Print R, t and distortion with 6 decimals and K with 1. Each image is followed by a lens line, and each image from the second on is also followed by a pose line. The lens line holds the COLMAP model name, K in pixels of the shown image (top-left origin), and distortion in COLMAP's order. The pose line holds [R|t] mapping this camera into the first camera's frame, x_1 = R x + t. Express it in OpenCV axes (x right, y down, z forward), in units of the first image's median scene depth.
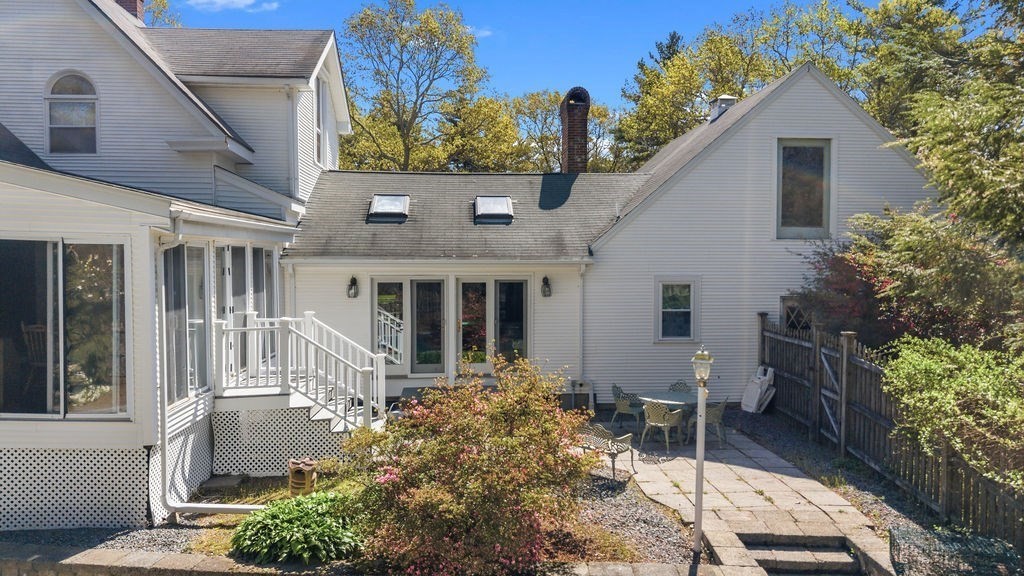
lens RADIAL K [[650.7, 0, 504.8], [0, 650.7, 289.0], [0, 0, 1]] dist [0.002147, -0.019695]
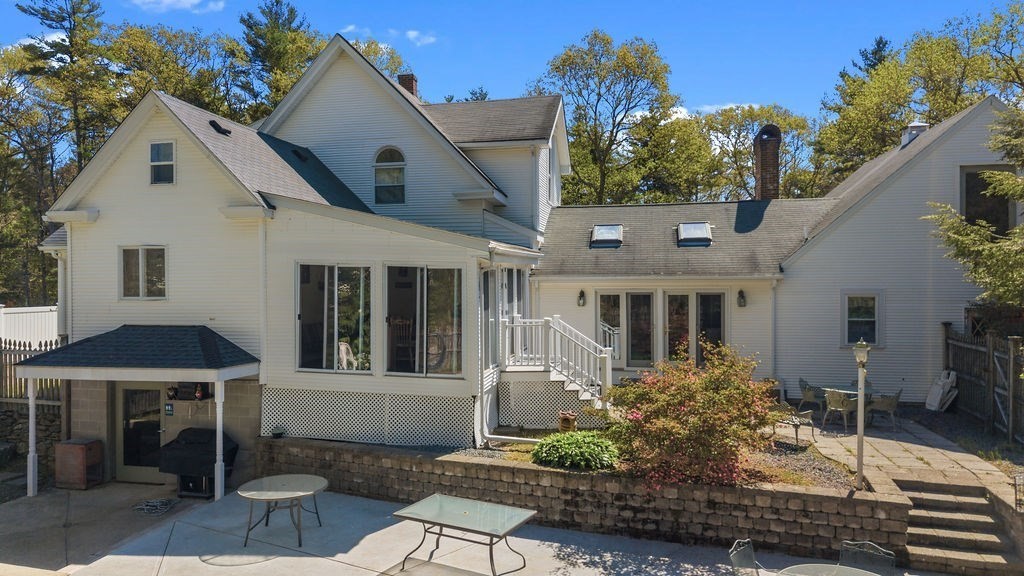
lens RADIAL K [[650.7, 0, 504.8], [0, 650.7, 289.0], [0, 0, 1]] dist [0.002147, -0.019695]
pose [[0.960186, -0.000791, -0.279362, -0.020310], [-0.006239, 0.999686, -0.024274, 0.010934], [0.279293, 0.025051, 0.959879, -0.281123]]
